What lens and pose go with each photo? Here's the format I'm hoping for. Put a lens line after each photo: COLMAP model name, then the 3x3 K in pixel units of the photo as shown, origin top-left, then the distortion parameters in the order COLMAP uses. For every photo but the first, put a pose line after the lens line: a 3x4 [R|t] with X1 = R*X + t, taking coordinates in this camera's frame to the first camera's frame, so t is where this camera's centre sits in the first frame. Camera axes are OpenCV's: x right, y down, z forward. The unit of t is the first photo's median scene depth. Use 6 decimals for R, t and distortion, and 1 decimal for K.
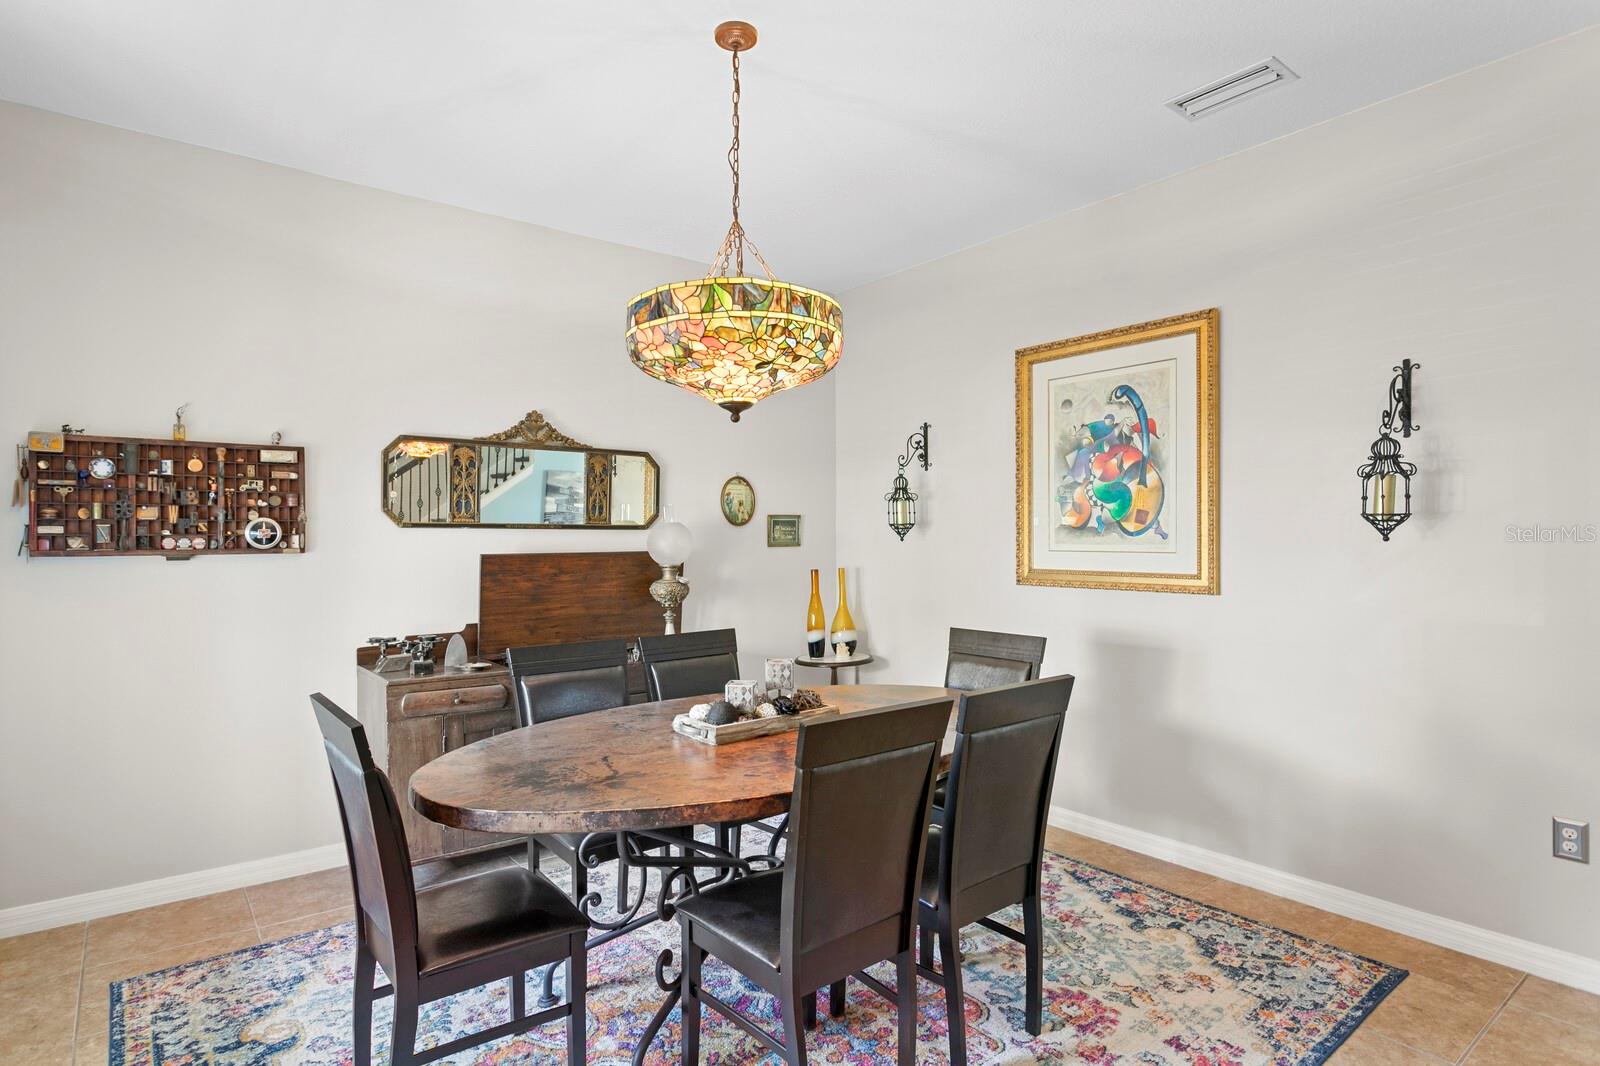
lens RADIAL K [[837.7, 0, 769.8], [0, 837.7, 540.5], [0, 0, 1]] dist [0.002596, 0.001504]
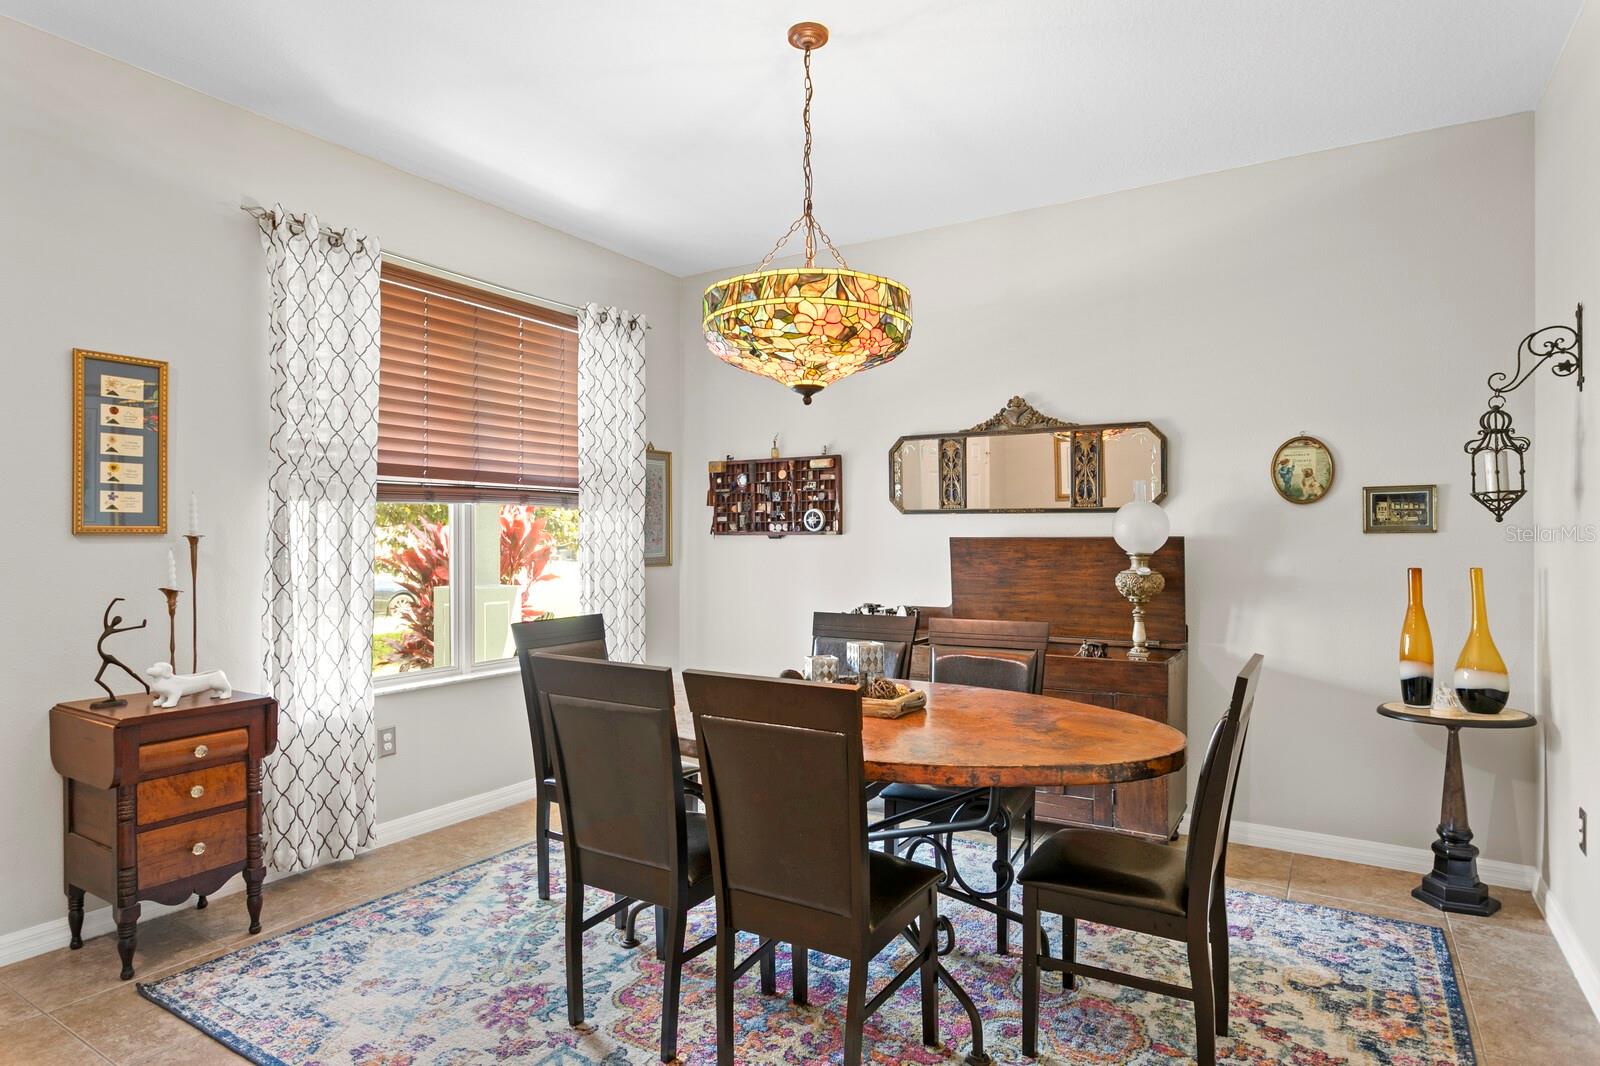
lens RADIAL K [[921.6, 0, 856.5], [0, 921.6, 540.9], [0, 0, 1]] dist [-0.006647, 0.002797]
pose [[0.362959, 0.007036, -0.931779, 0.814053], [-0.003404, 0.999975, 0.006225, 0.015597], [0.931799, 0.000912, 0.362973, 0.498054]]
